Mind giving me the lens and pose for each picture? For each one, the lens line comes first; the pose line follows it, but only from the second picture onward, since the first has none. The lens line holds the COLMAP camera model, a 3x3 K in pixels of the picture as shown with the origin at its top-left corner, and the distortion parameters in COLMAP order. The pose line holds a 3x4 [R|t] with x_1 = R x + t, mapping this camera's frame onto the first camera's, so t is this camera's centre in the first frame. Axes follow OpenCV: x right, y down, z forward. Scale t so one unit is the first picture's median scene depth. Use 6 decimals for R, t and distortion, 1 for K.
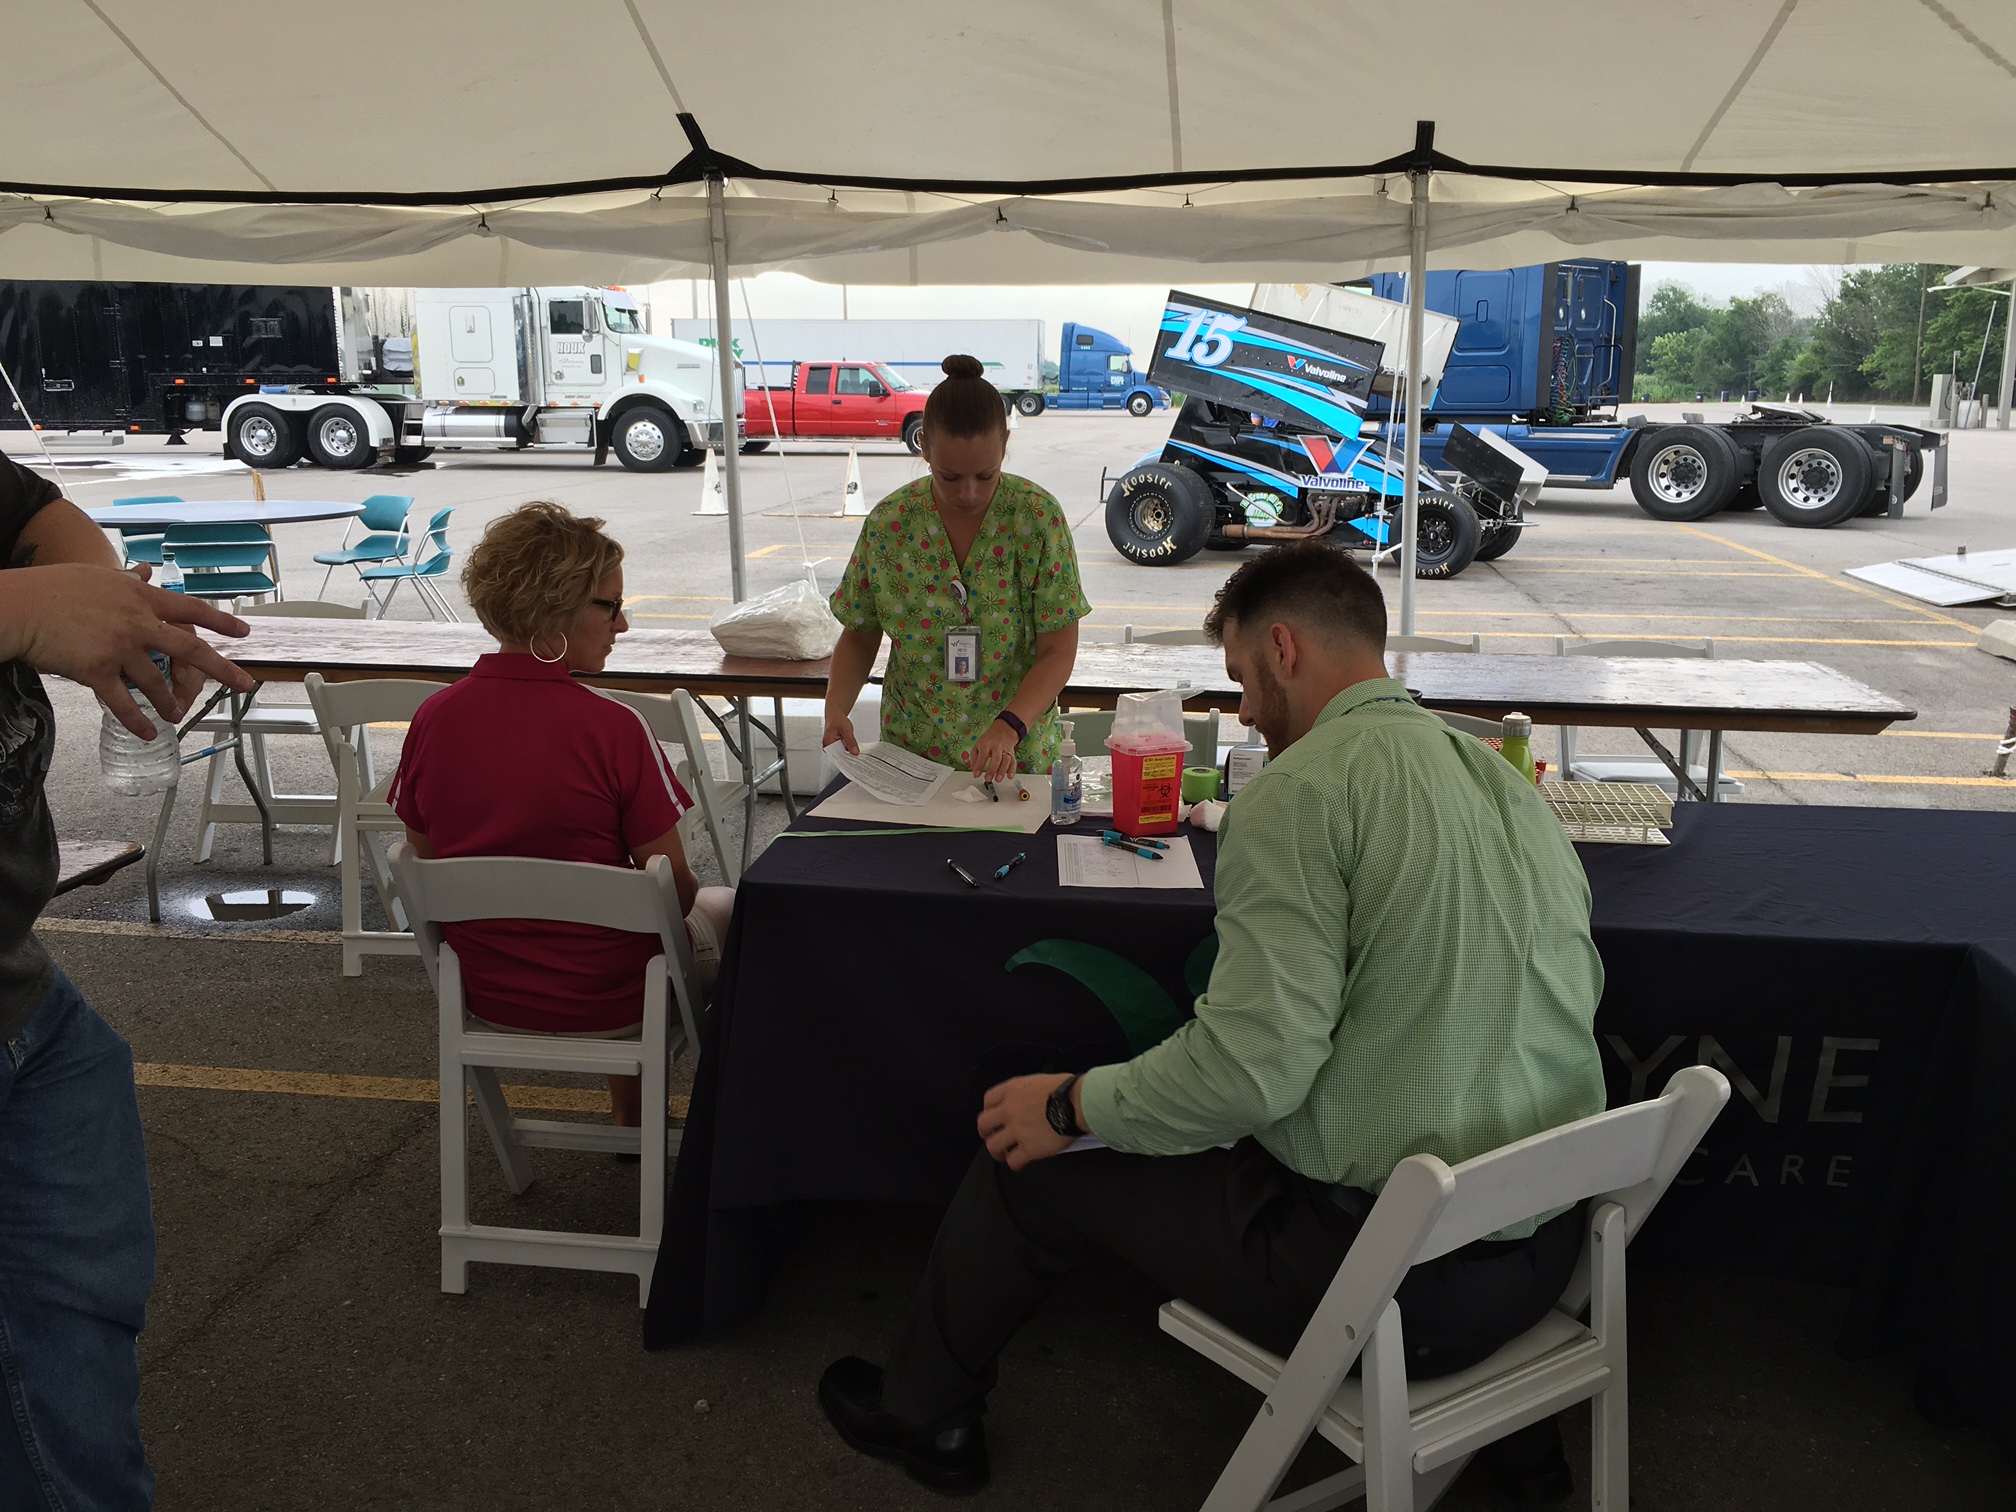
lens RADIAL K [[1811.1, 0, 1008.0], [0, 1811.1, 756.0], [0, 0, 1]] dist [0.112083, -0.245293]
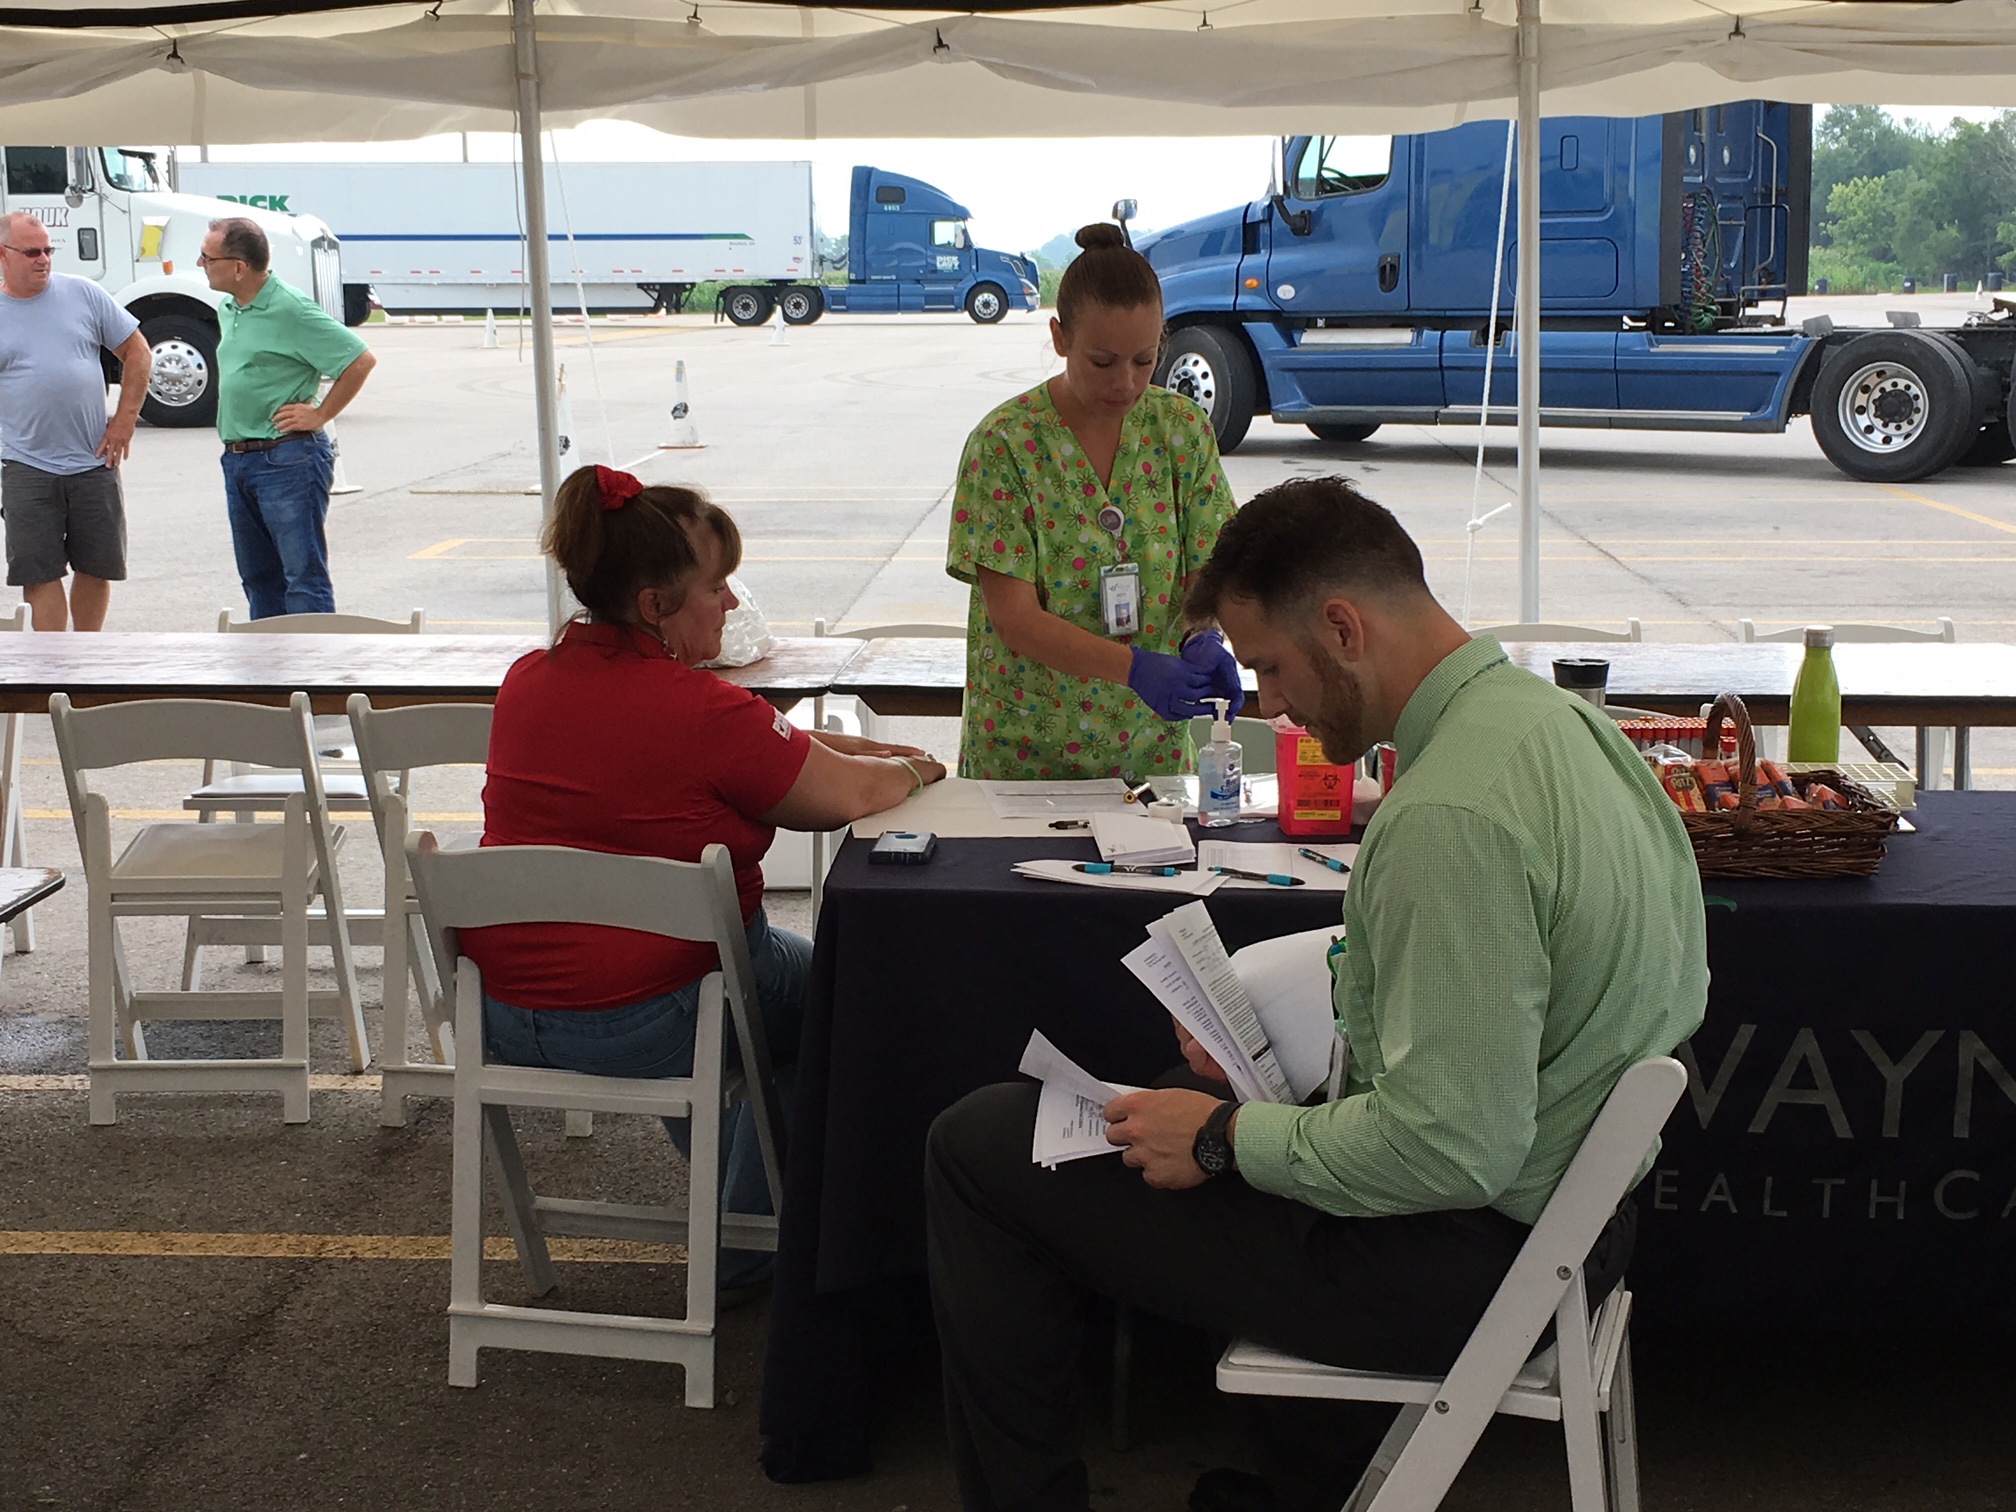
lens RADIAL K [[3447.1, 0, 1008.0], [0, 3447.1, 756.0], [0, 0, 1]] dist [0.080306, -0.176407]
pose [[0.994597, -0.022946, 0.101242, -0.057942], [0.028987, 0.997860, -0.058607, 0.027002], [-0.099680, 0.061225, 0.993134, -0.146756]]
